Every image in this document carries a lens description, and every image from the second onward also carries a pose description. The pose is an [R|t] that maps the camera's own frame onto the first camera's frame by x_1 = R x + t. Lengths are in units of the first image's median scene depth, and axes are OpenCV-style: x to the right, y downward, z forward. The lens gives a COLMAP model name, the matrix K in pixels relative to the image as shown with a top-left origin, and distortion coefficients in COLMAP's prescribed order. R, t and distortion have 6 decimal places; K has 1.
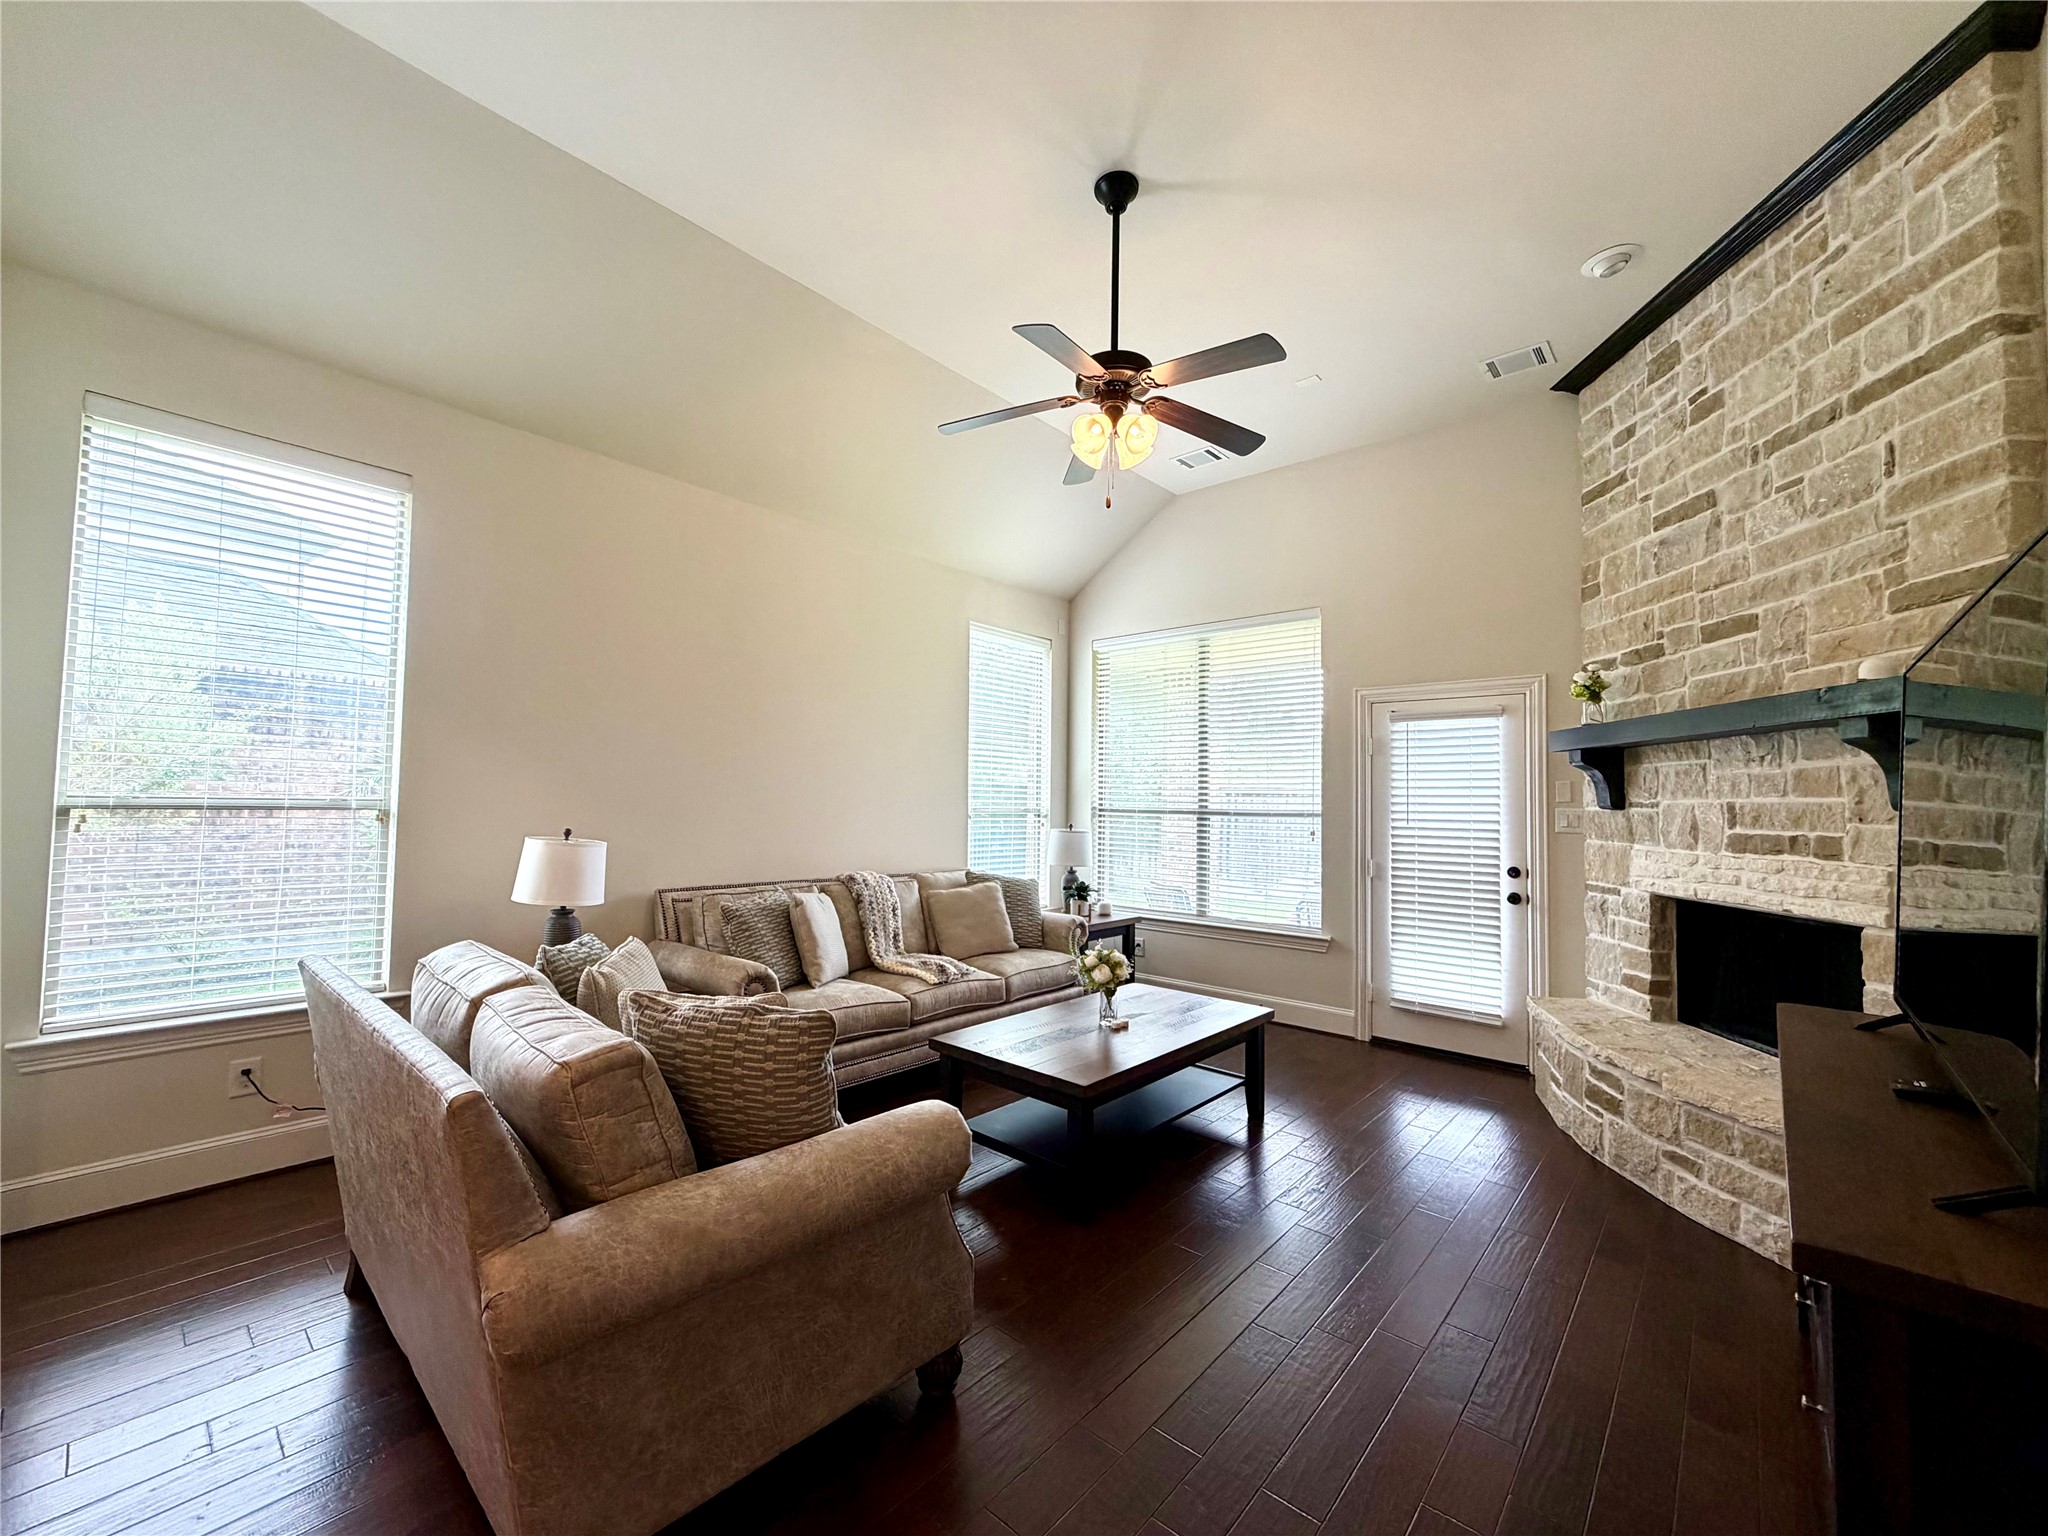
lens RADIAL K [[814.7, 0, 1024.0], [0, 814.7, 768.0], [0, 0, 1]] dist [-0.000457, 0.000513]
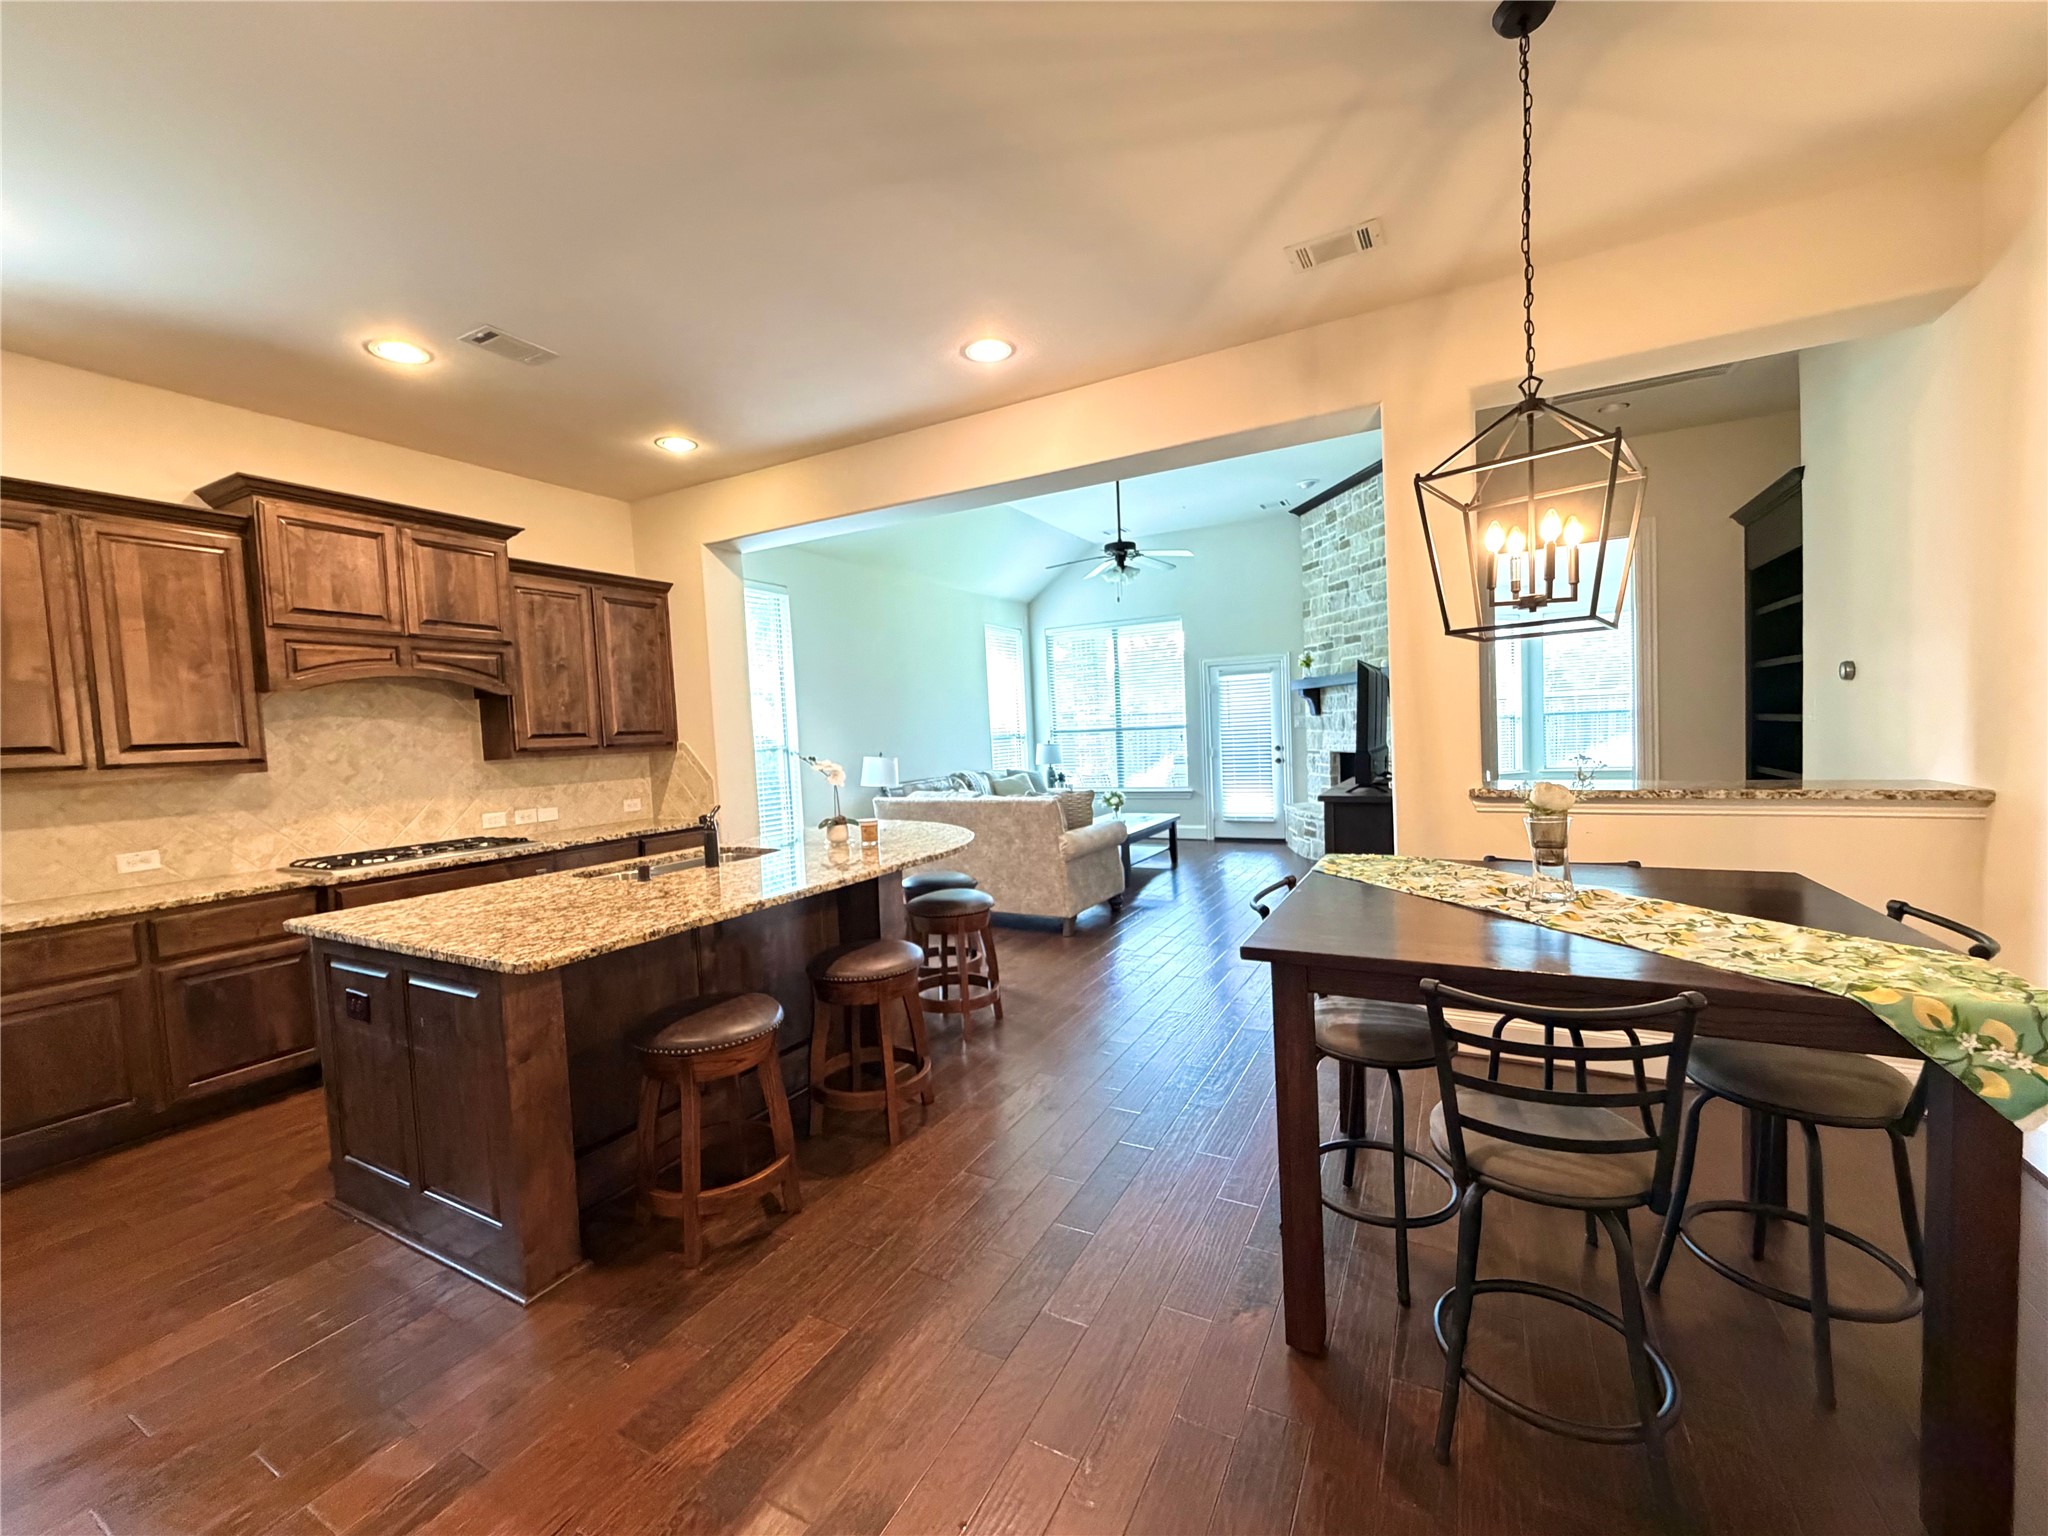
lens RADIAL K [[814.7, 0, 1024.0], [0, 814.7, 768.0], [0, 0, 1]] dist [-0.000457, 0.000513]
pose [[0.972893, -0.072714, 0.219526, -0.577249], [0.052340, 0.993883, 0.097246, -0.067520], [-0.225254, -0.083120, 0.970748, -1.035943]]
